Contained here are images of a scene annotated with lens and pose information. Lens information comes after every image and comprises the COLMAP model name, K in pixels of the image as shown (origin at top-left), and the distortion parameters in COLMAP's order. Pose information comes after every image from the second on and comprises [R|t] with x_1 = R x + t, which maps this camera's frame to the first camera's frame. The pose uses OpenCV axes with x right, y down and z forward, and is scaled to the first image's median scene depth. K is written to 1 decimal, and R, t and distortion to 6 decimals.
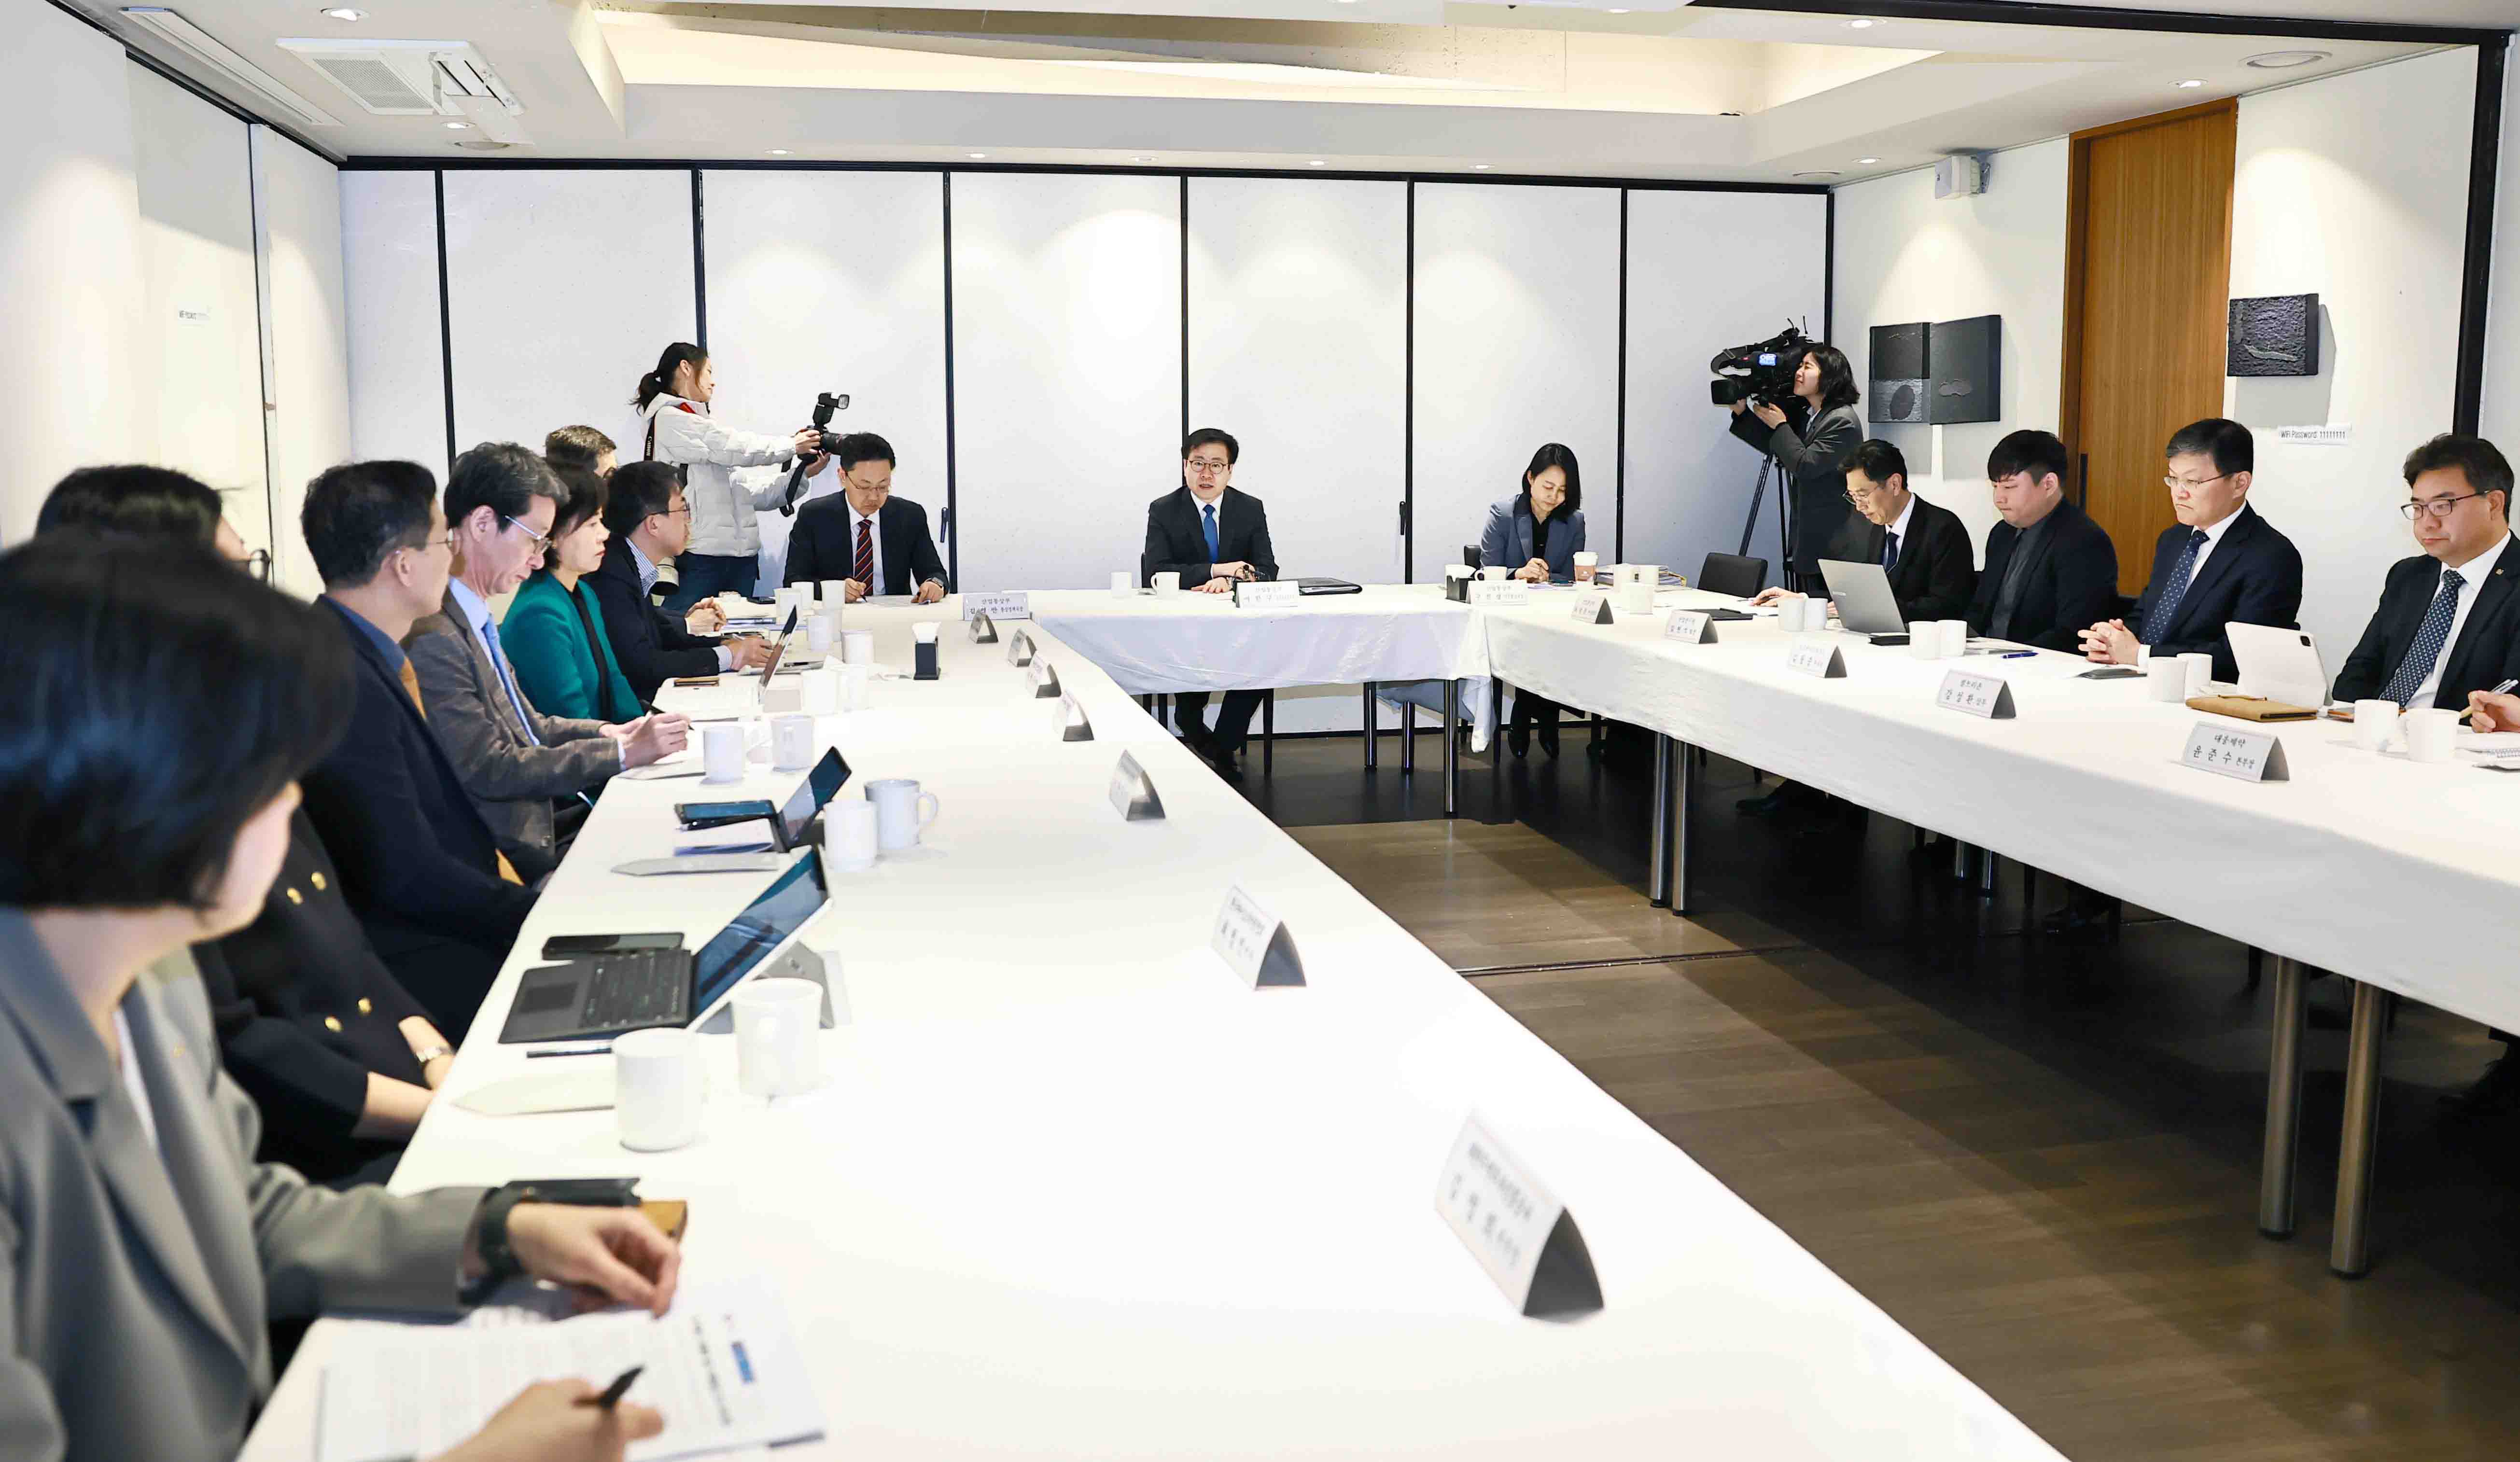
lens RADIAL K [[1973.1, 0, 1277.7], [0, 1973.1, 754.7], [0, 0, 1]] dist [-0.080084, 0.011034]
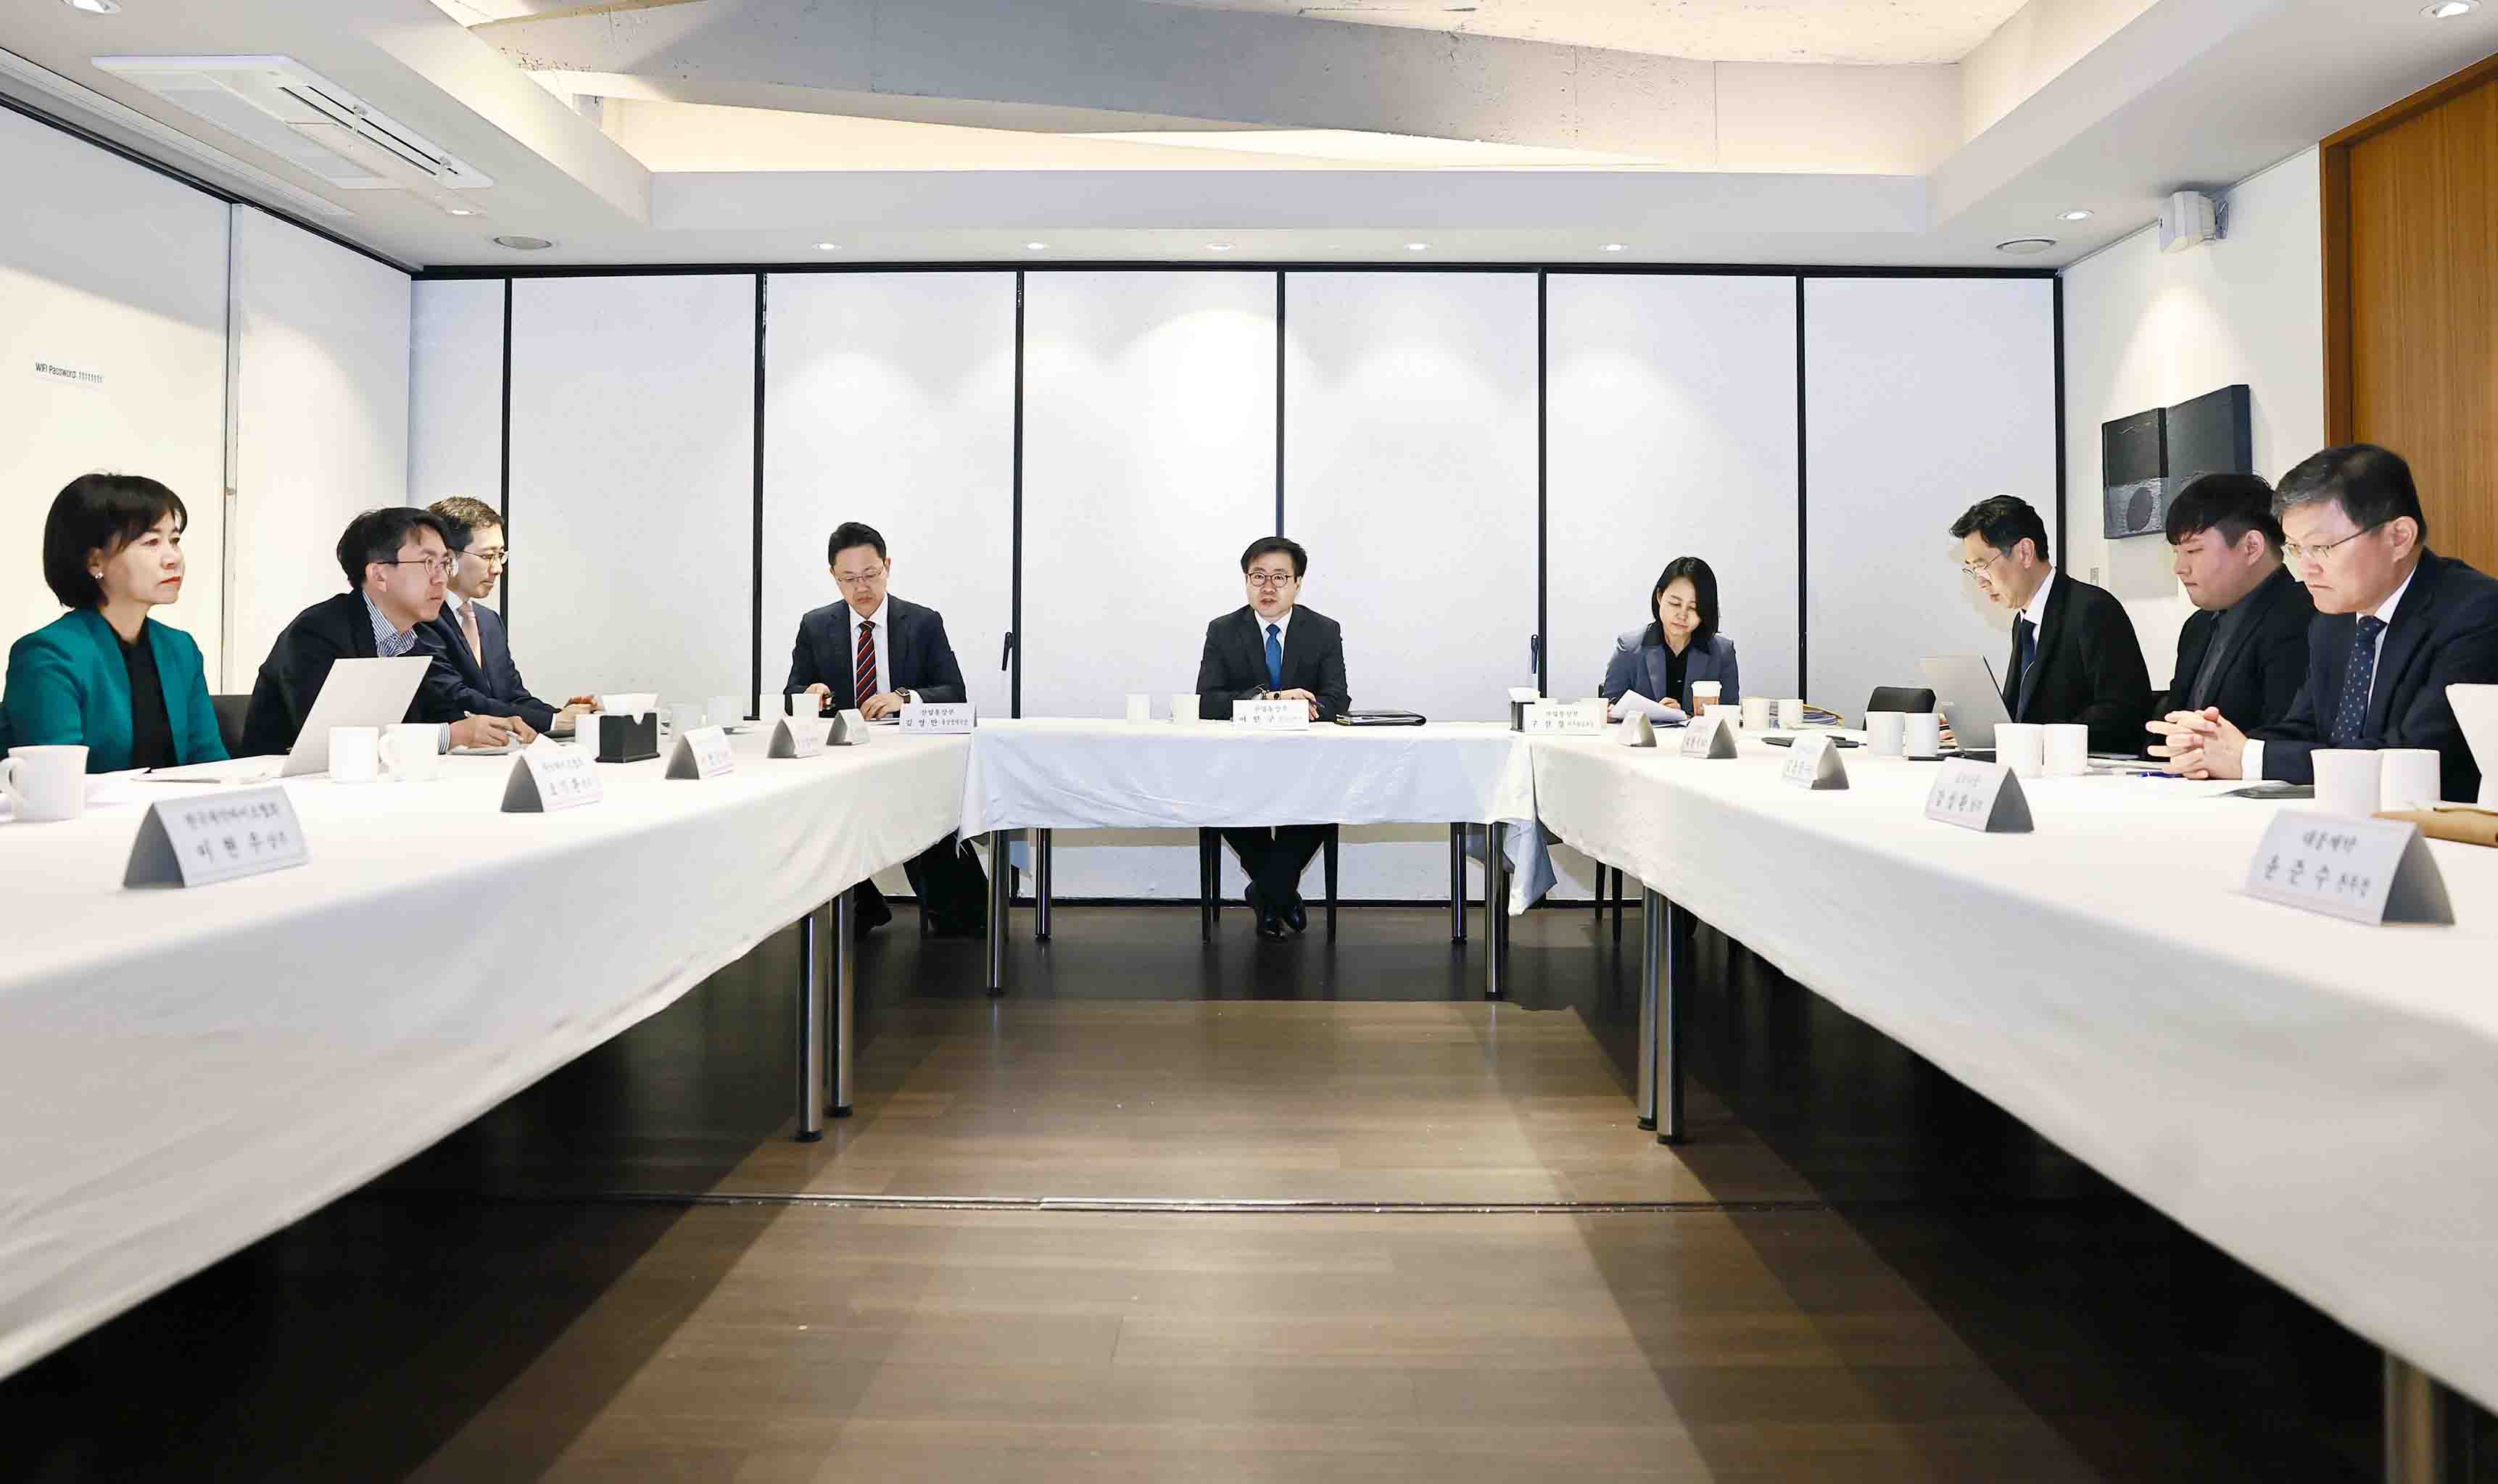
lens RADIAL K [[1798.2, 0, 1308.4], [0, 1798.2, 672.2], [0, 0, 1]] dist [-0.078491, 0.029077]
pose [[0.973653, 0.008748, -0.227867, 0.163238], [-0.044266, 0.987506, -0.151234, 0.013299], [0.223697, 0.157336, 0.961876, 0.246412]]
